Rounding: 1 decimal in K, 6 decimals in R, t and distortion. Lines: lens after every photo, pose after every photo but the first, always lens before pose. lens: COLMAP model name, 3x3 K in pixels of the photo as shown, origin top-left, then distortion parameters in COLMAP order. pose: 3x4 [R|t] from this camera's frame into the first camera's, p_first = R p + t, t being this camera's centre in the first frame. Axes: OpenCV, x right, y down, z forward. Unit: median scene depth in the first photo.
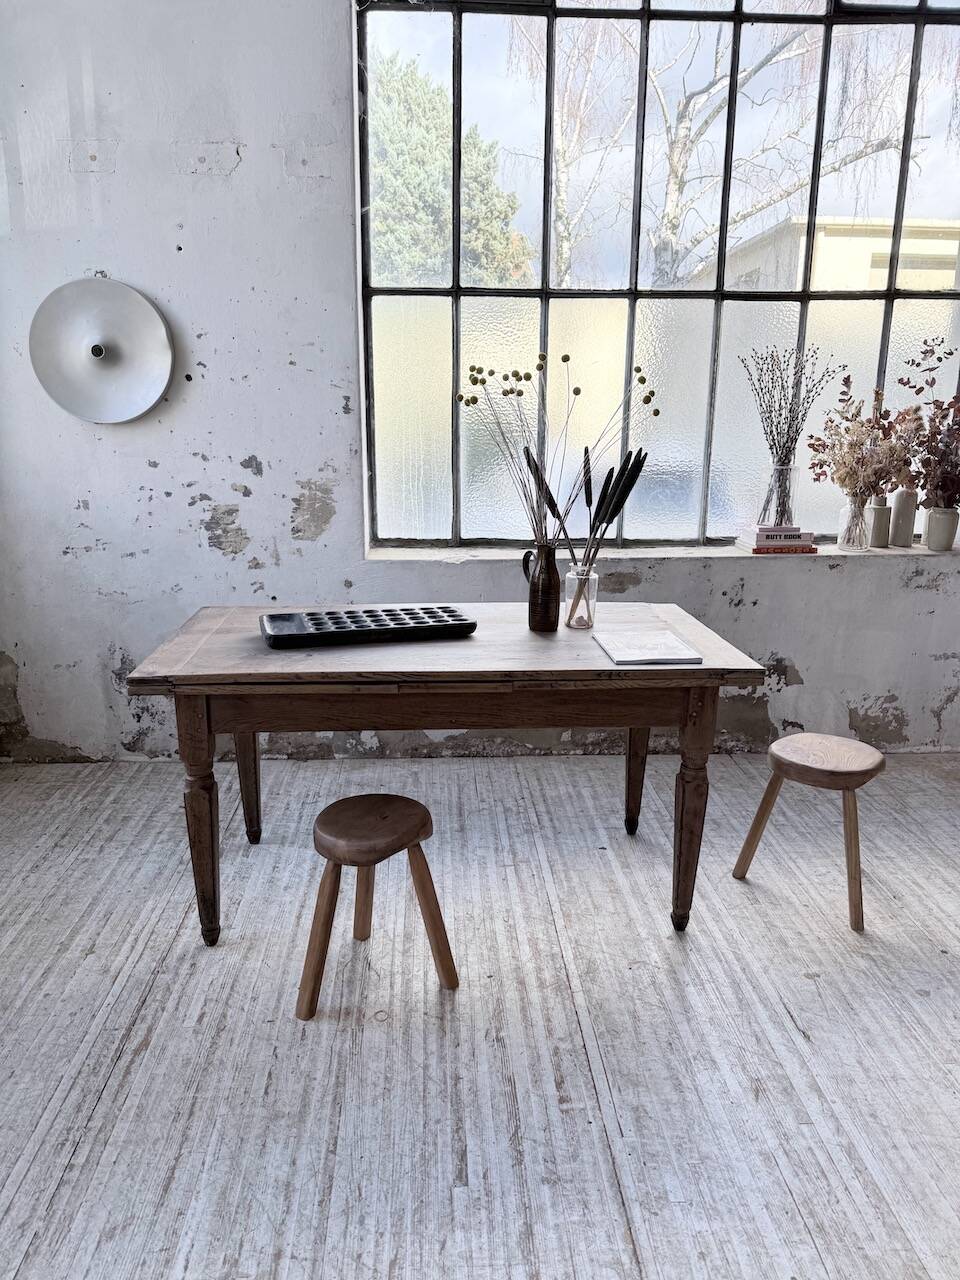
lens RADIAL K [[904.6, 0, 475.8], [0, 904.6, 644.6], [0, 0, 1]] dist [0.035495, -0.051051]
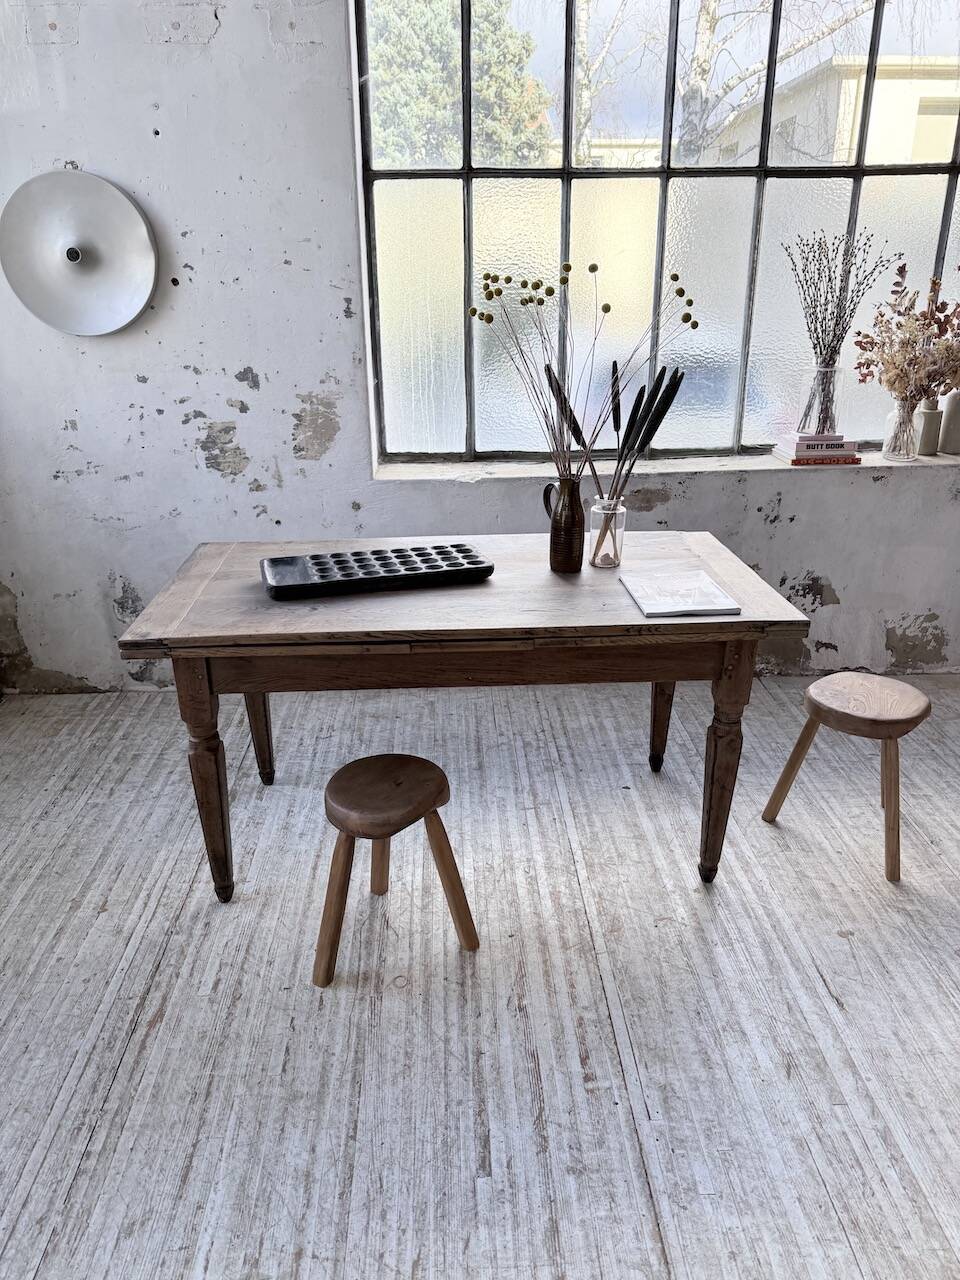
lens RADIAL K [[904.6, 0, 474.4], [0, 904.6, 642.9], [0, 0, 1]] dist [0.035495, -0.051051]
pose [[0.999757, -0.009247, -0.019998, -0.001194], [0.011800, 0.991233, 0.131598, -0.055331], [0.018606, -0.131802, 0.991101, 0.058879]]
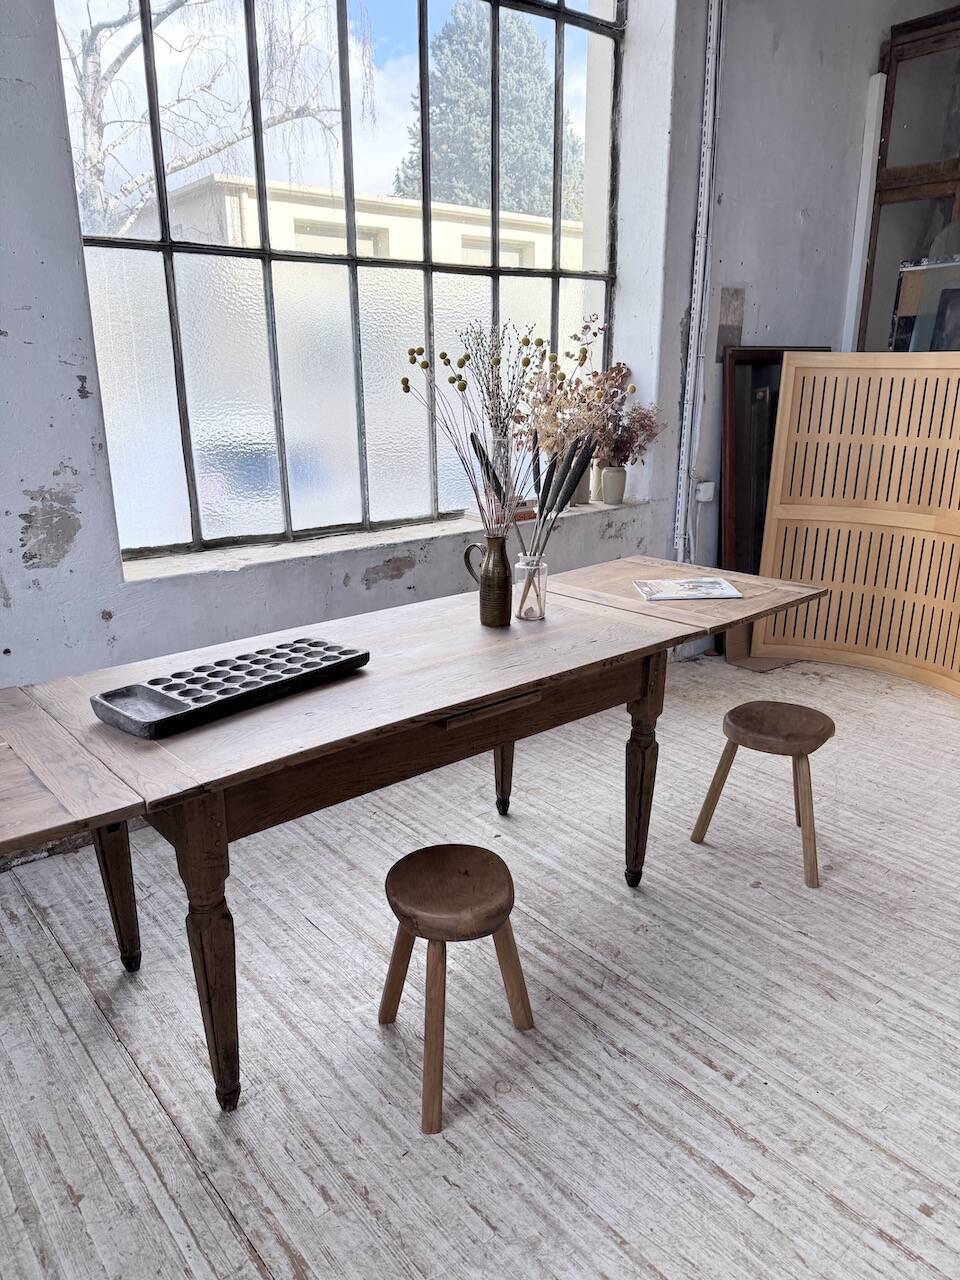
lens RADIAL K [[904.6, 0, 475.9], [0, 904.6, 647.5], [0, 0, 1]] dist [0.035495, -0.051051]
pose [[0.804238, -0.185386, 0.564653, -0.384515], [0.160287, 0.982556, 0.094292, -0.072611], [-0.572284, 0.014673, 0.819924, 0.193832]]
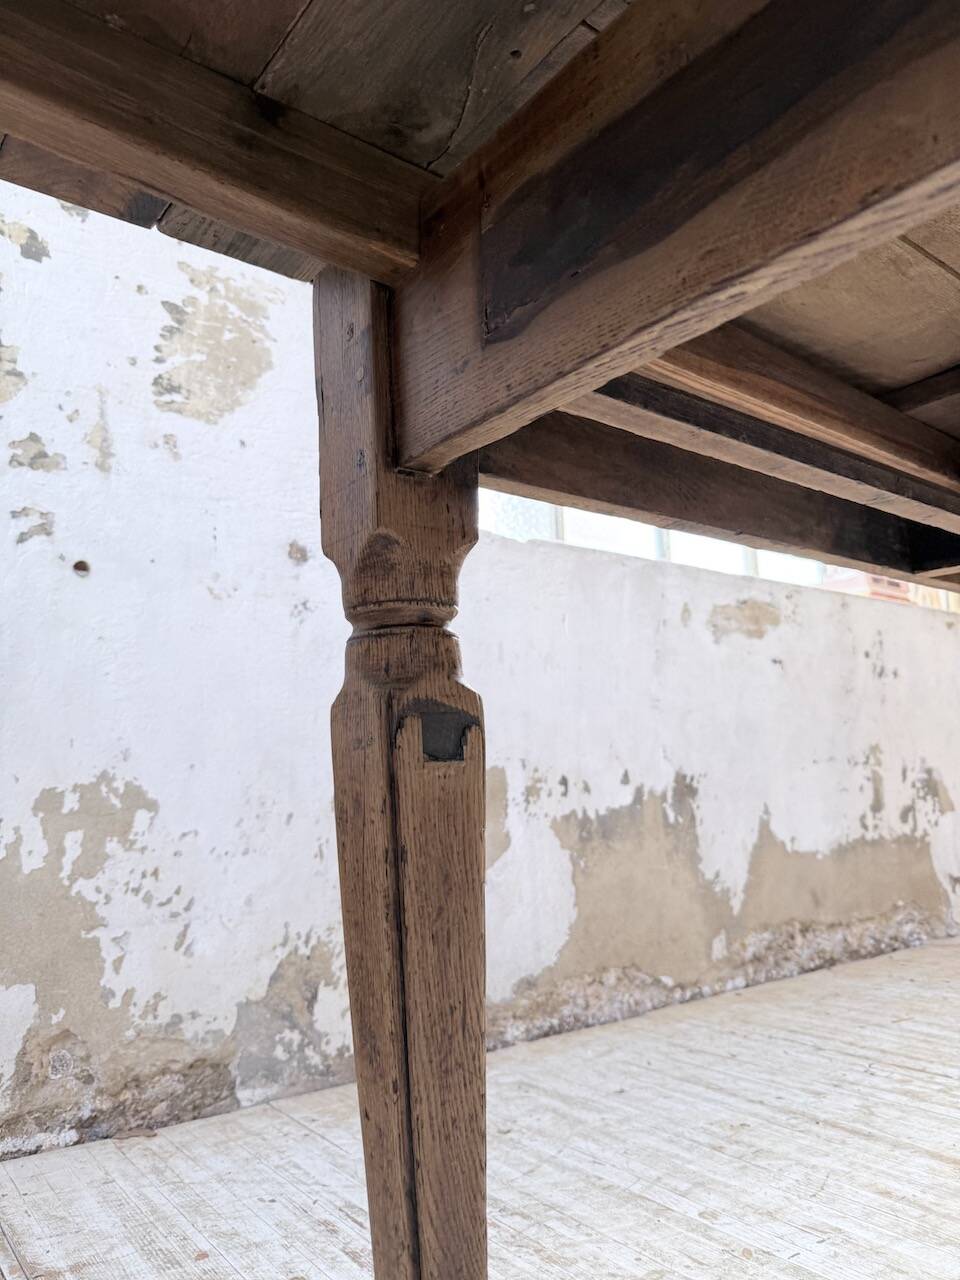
lens RADIAL K [[916.7, 0, 473.4], [0, 916.7, 633.9], [0, 0, 1]] dist [0.050985, -0.081054]
pose [[0.833727, 0.062754, 0.548599, -0.328610], [0.168653, 0.917104, -0.361215, 0.127991], [-0.525790, 0.393677, 0.754031, 0.791419]]
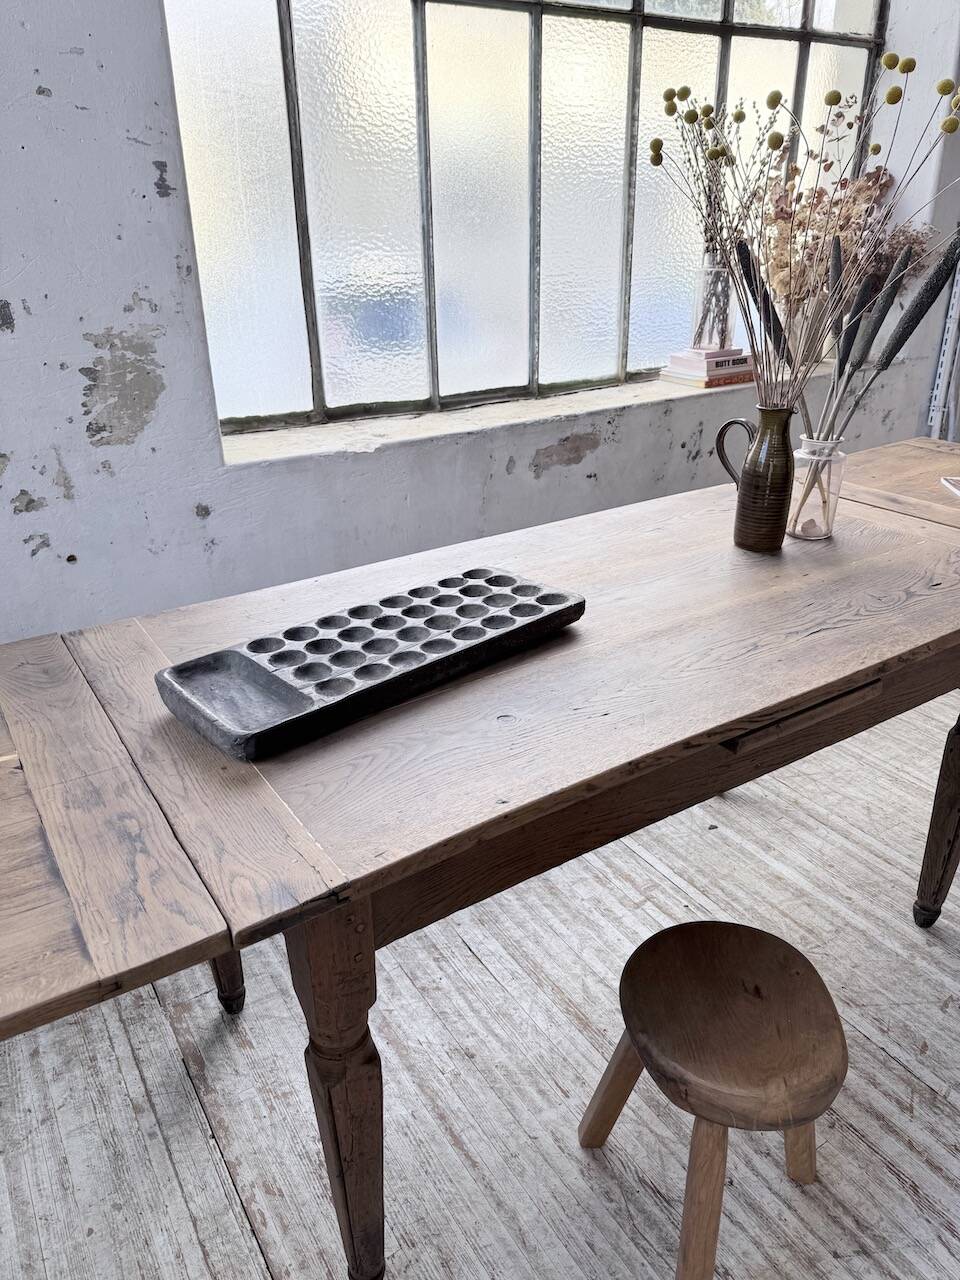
lens RADIAL K [[904.6, 0, 477.1], [0, 904.6, 644.9], [0, 0, 1]] dist [0.035495, -0.051051]
pose [[0.872034, -0.222745, 0.435823, -0.300414], [0.141364, 0.967116, 0.211429, -0.094990], [-0.468586, -0.122763, 0.874846, 0.451264]]
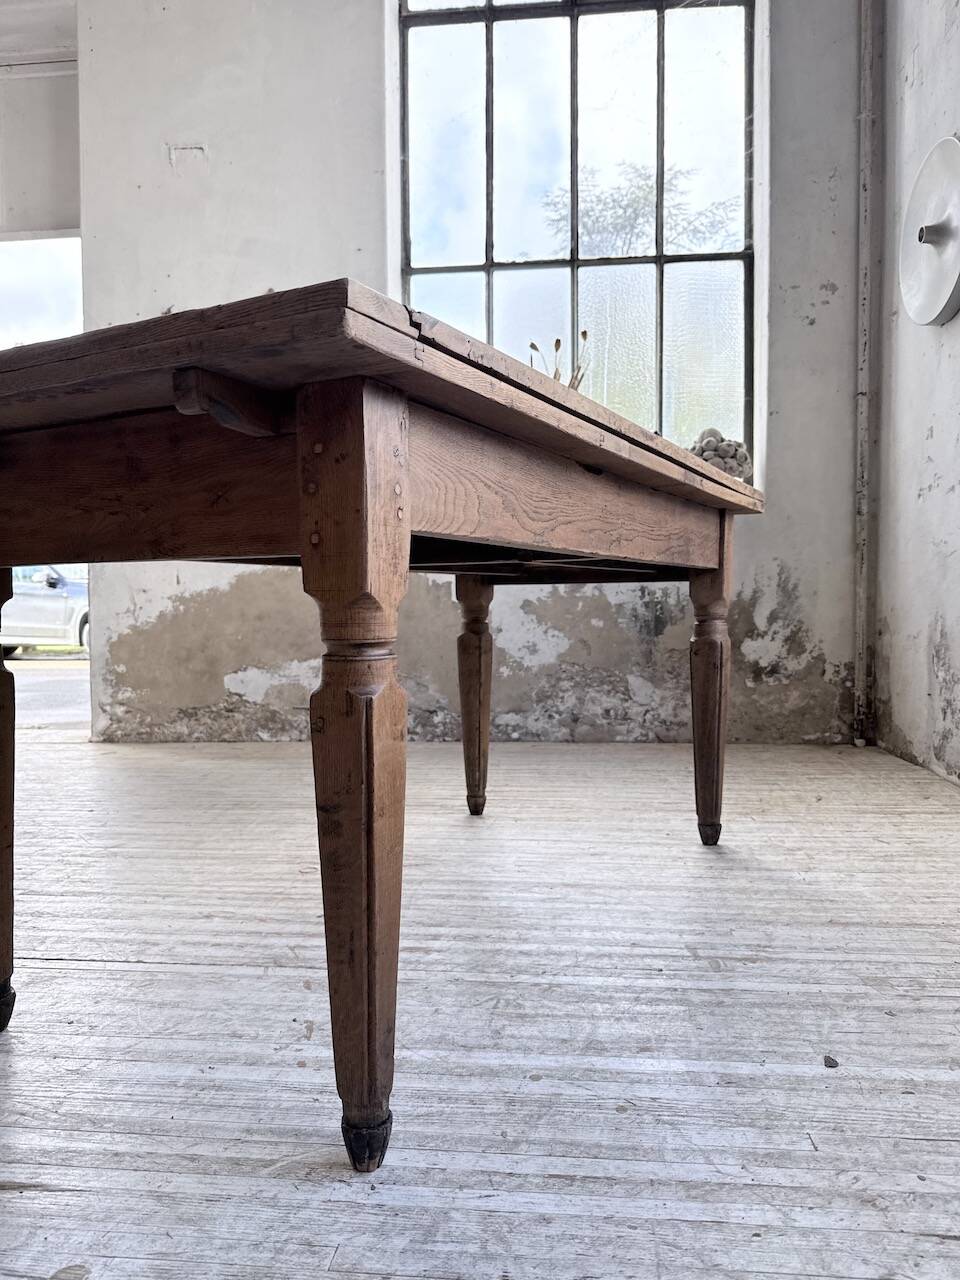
lens RADIAL K [[904.6, 0, 470.2], [0, 904.6, 643.3], [0, 0, 1]] dist [0.035495, -0.051051]
pose [[-0.155083, 0.036669, -0.987221, 0.486507], [-0.241137, 0.967679, 0.073823, 0.074372], [0.958020, 0.249504, -0.141228, 0.847339]]
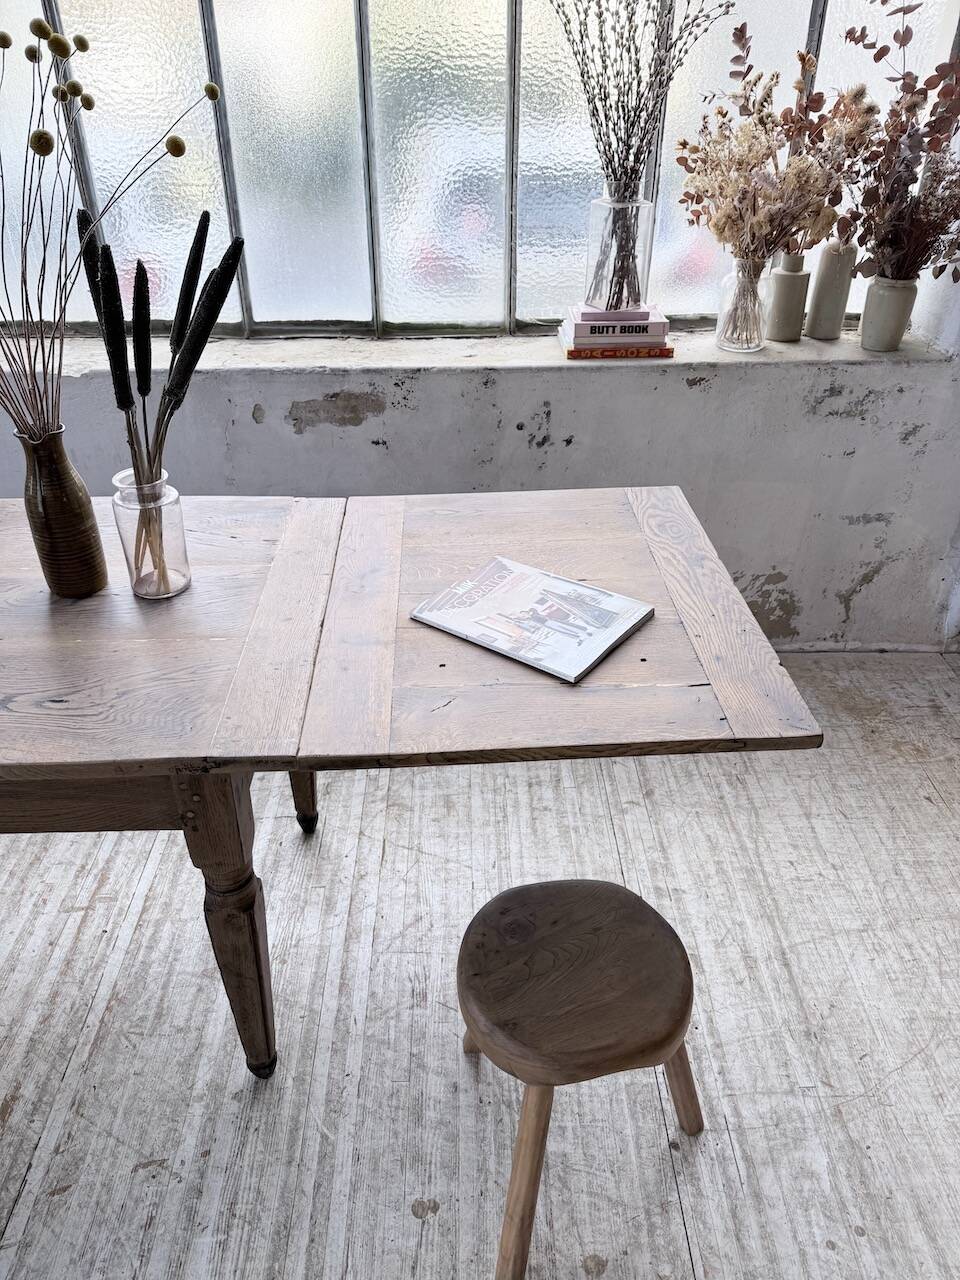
lens RADIAL K [[904.6, 0, 482.6], [0, 904.6, 635.8], [0, 0, 1]] dist [0.035495, -0.051051]
pose [[0.999500, 0.013229, -0.028723, 0.317105], [-0.003634, 0.950324, 0.311241, -0.133840], [0.031414, -0.310981, 0.949897, 0.417871]]
